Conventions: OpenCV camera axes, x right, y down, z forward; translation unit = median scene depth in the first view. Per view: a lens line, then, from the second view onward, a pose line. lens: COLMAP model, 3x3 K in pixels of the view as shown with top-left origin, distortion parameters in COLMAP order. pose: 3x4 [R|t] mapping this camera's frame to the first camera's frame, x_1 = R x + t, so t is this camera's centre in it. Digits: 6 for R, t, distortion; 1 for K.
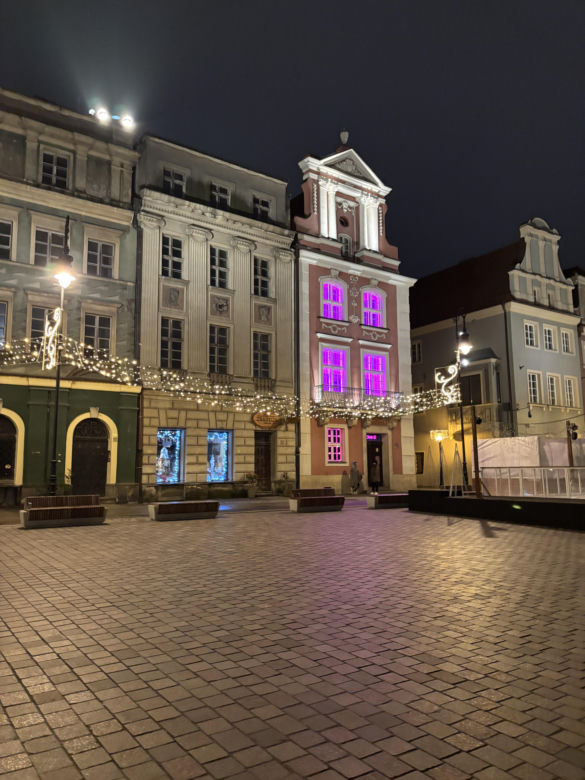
lens RADIAL K [[580.2, 0, 287.6], [0, 580.2, 388.6], [0, 0, 1]] dist [0.060330, -0.054866]
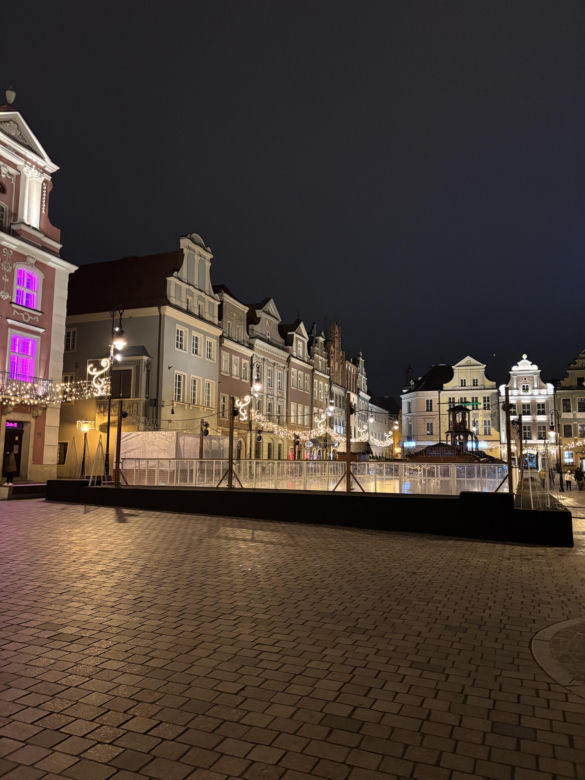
lens RADIAL K [[587.9, 0, 285.8], [0, 587.9, 393.2], [0, 0, 1]] dist [0.067939, -0.058714]
pose [[0.836095, 0.086957, 0.541649, -0.010070], [-0.099489, 0.995020, -0.006169, -0.004629], [-0.539487, -0.048730, 0.840582, -0.045025]]
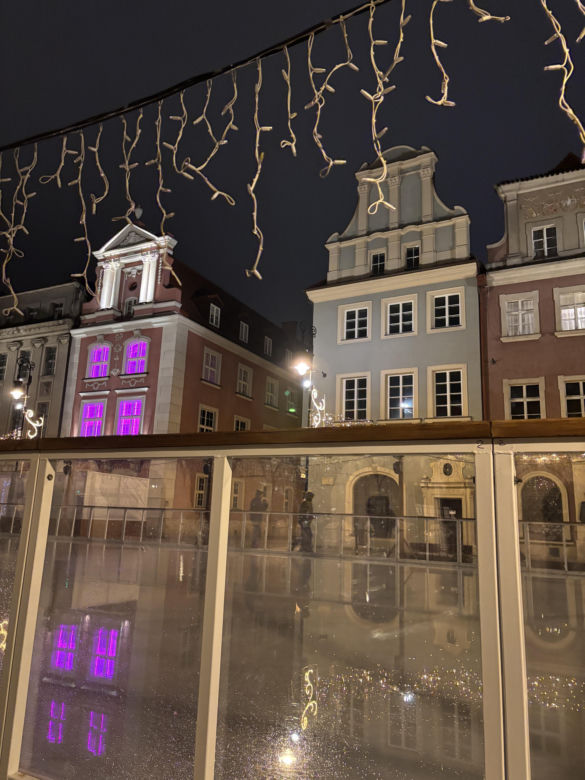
lens RADIAL K [[580.2, 0, 287.6], [0, 580.2, 388.6], [0, 0, 1]] dist [0.060330, -0.054866]
pose [[0.456519, -0.160674, -0.875085, 1.246582], [0.086678, 0.986912, -0.135987, 0.092879], [0.885481, -0.013770, 0.464471, 0.774575]]
